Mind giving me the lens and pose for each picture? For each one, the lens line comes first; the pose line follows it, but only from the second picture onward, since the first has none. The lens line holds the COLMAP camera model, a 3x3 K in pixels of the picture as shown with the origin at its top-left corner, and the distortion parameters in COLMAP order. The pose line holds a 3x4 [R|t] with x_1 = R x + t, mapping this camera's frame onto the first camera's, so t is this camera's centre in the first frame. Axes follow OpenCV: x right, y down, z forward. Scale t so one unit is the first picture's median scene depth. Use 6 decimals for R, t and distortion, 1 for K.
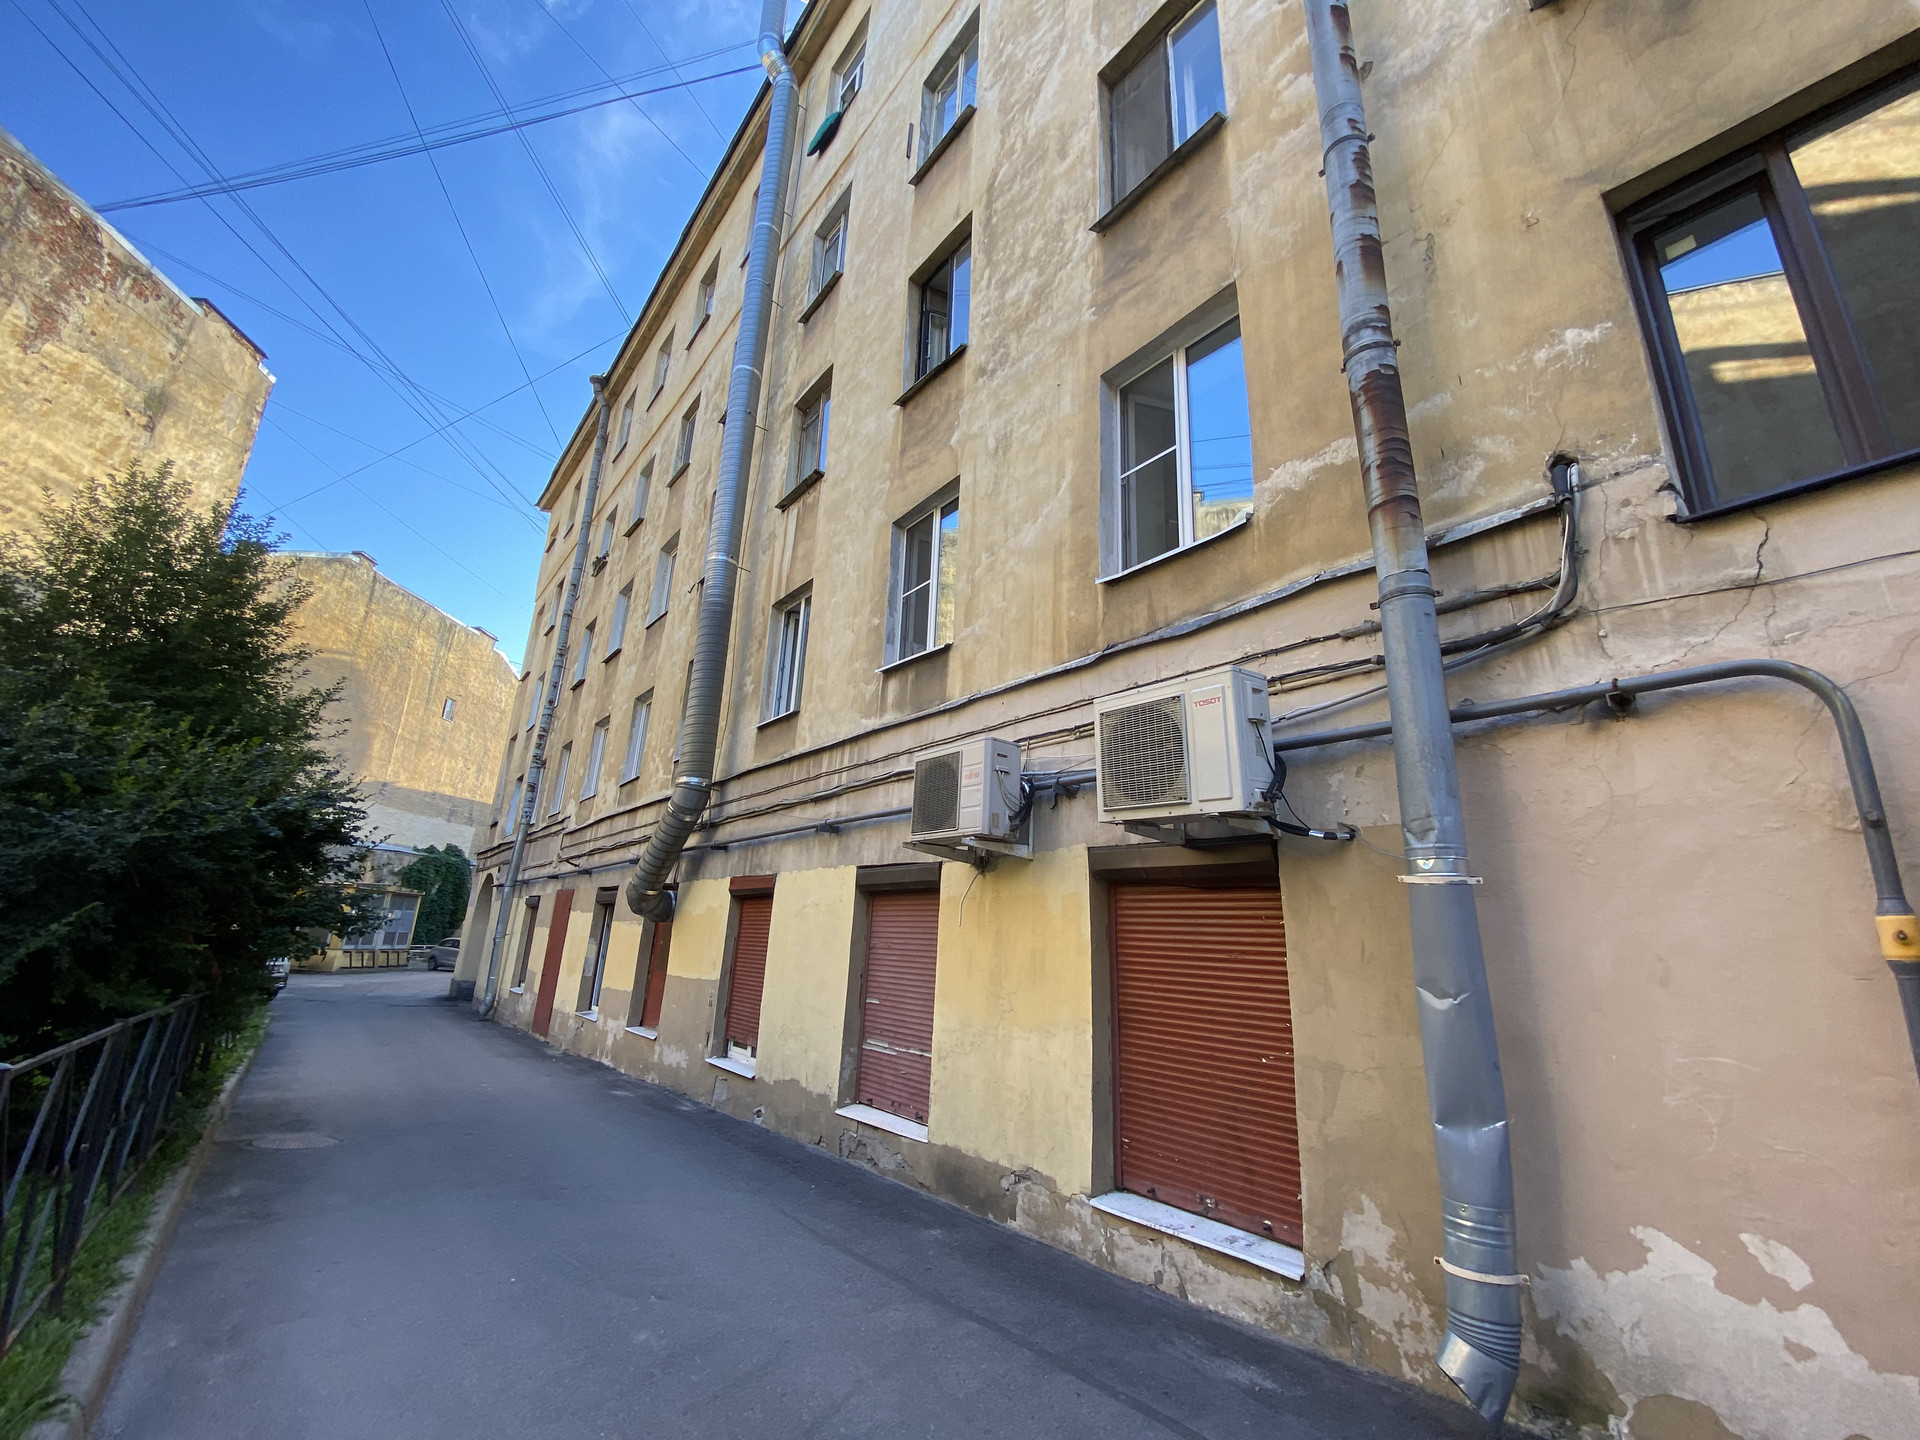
lens RADIAL K [[776.5, 0, 960.0], [0, 776.5, 720.0], [0, 0, 1]] dist [0.001701, -0.012864]
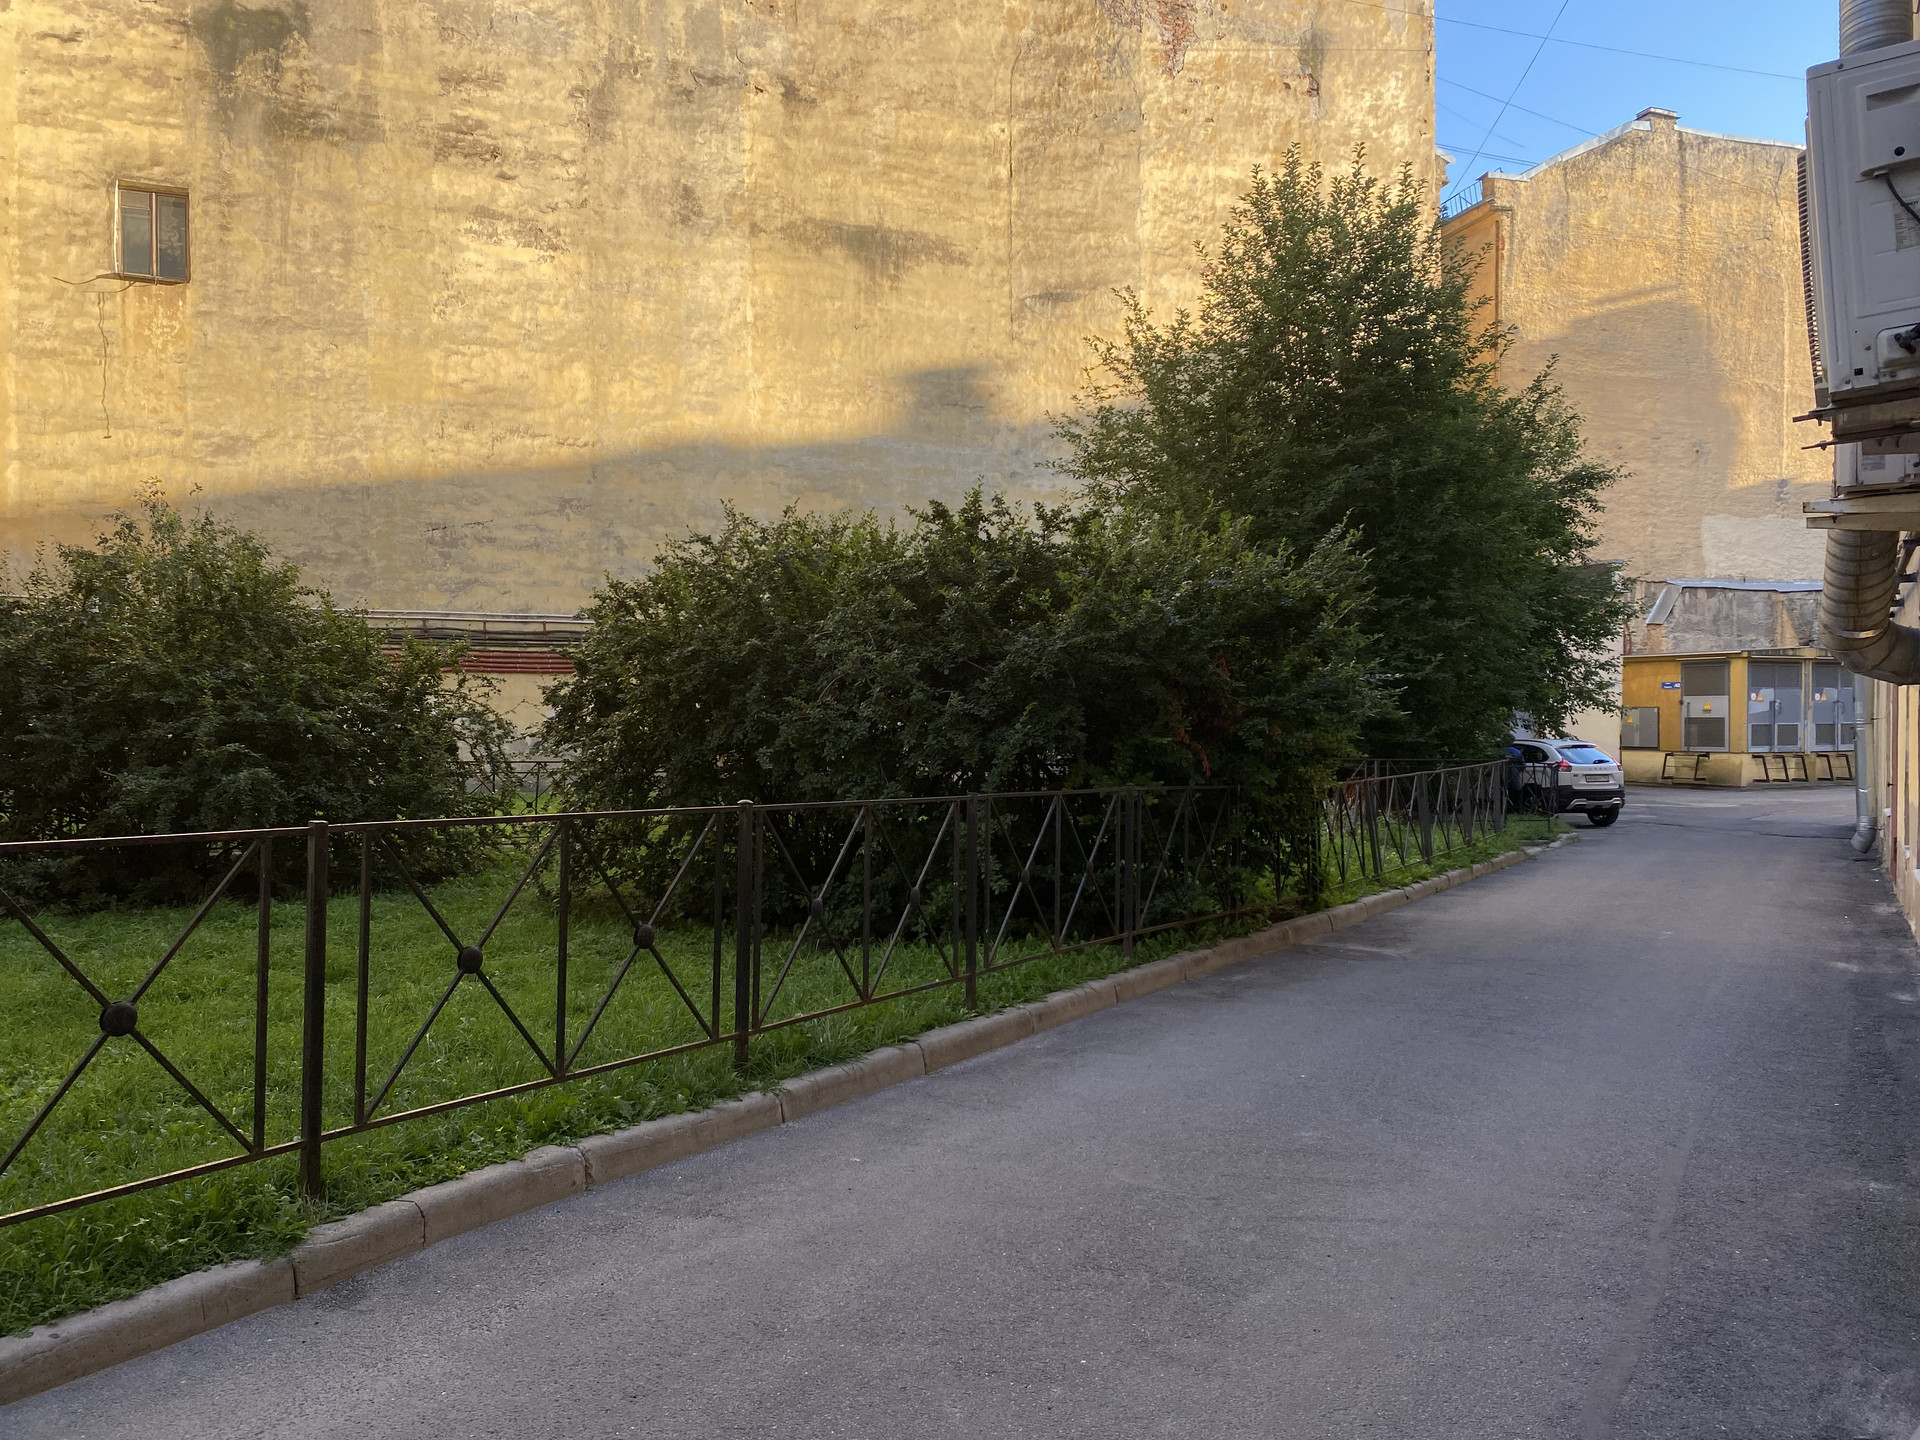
lens RADIAL K [[1442.3, 0, 960.0], [0, 1442.3, 720.0], [0, 0, 1]] dist [0.002594, 0.001664]
pose [[0.357894, -0.036475, -0.933050, 0.106904], [0.279432, 0.957629, 0.069747, 0.010734], [0.890971, -0.285686, 0.352922, 0.018589]]
